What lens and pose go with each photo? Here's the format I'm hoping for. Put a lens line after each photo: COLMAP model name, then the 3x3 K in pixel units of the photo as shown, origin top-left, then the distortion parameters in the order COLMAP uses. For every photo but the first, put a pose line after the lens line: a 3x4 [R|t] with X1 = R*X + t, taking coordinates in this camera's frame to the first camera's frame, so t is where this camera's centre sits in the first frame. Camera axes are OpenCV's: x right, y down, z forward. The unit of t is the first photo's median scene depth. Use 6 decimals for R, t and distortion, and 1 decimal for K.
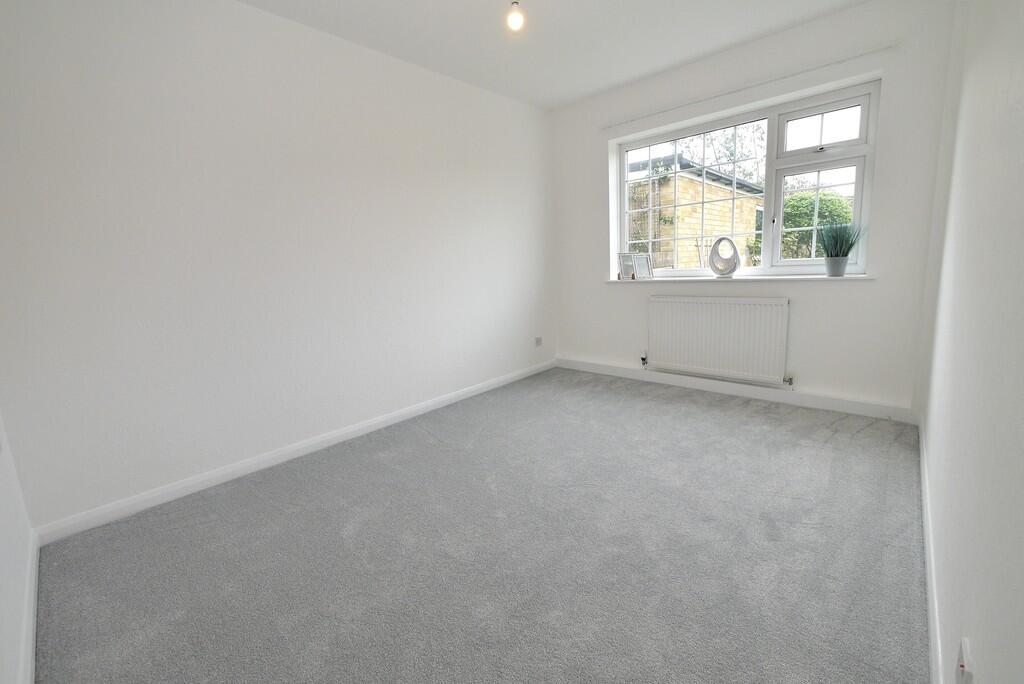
lens RADIAL K [[425.1, 0, 512.0], [0, 425.1, 342.0], [0, 0, 1]] dist [0.000253, 0.000165]
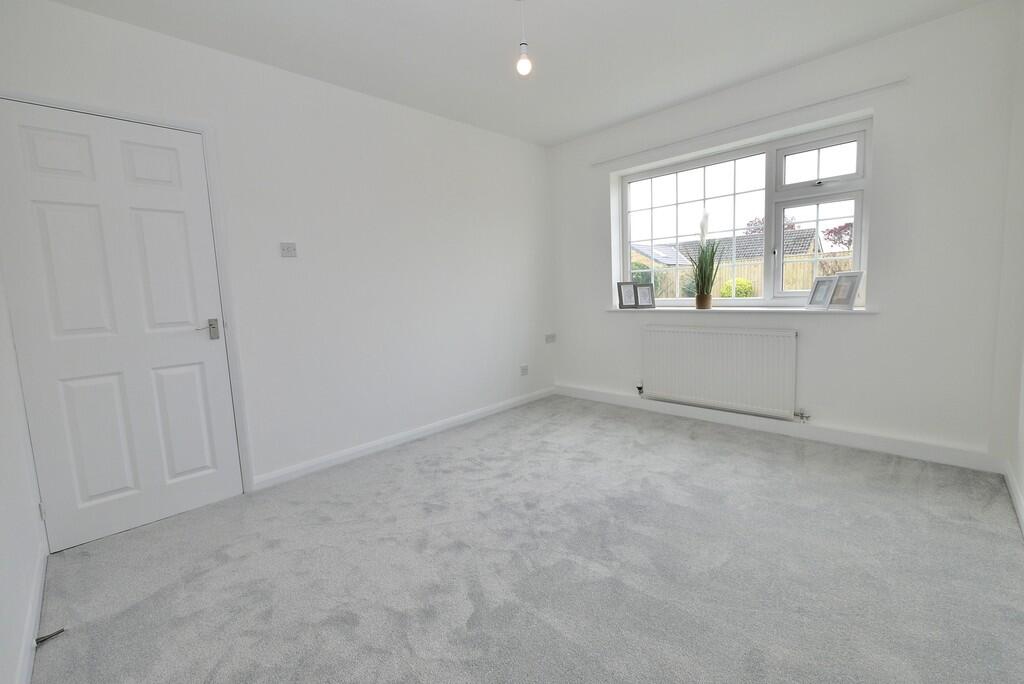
lens RADIAL K [[430.1, 0, 509.0], [0, 430.1, 352.0], [0, 0, 1]] dist [-0.001090, -0.000209]
pose [[0.999429, 0.016834, -0.029289, 0.025546], [-0.018042, 0.998977, -0.041462, 0.002986], [0.028561, 0.041967, 0.998711, -0.023153]]
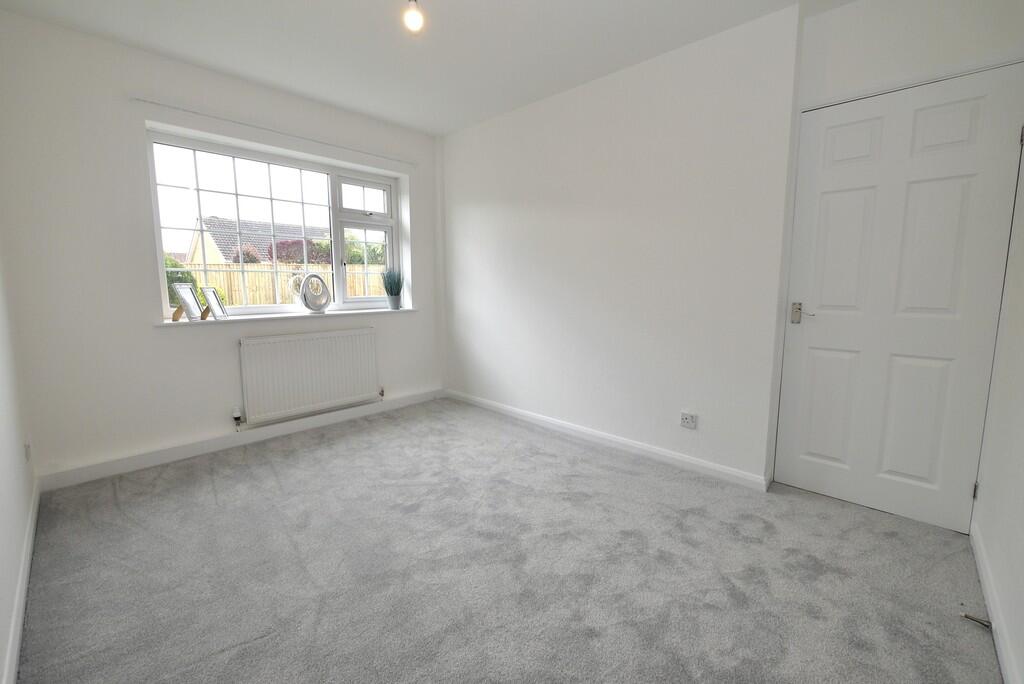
lens RADIAL K [[425.1, 0, 512.0], [0, 425.1, 342.0], [0, 0, 1]] dist [0.000253, 0.000165]
pose [[0.023239, -0.081959, 0.996365, -0.566938], [0.190115, 0.978809, 0.076081, -0.077462], [-0.981487, 0.187656, 0.038328, 0.556521]]
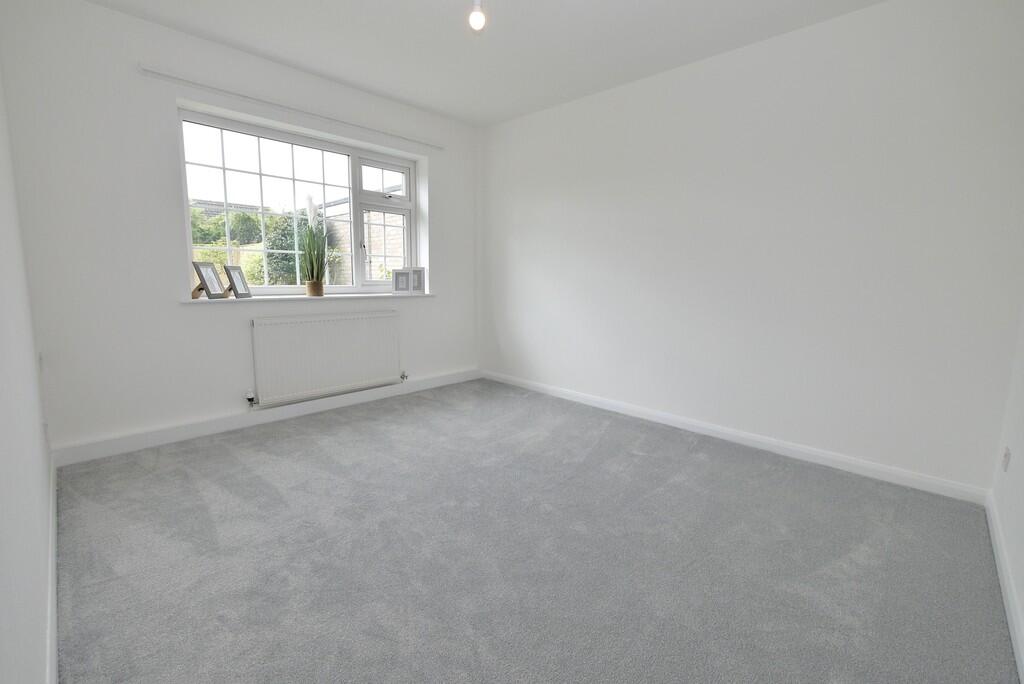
lens RADIAL K [[440.2, 0, 512.0], [0, 440.2, 342.0], [0, 0, 1]] dist [0.008736, 0.000071]
pose [[0.026194, -0.106627, 0.993954, -0.618633], [0.167528, 0.980702, 0.100791, -0.083281], [-0.985519, 0.163875, 0.043552, 0.602972]]
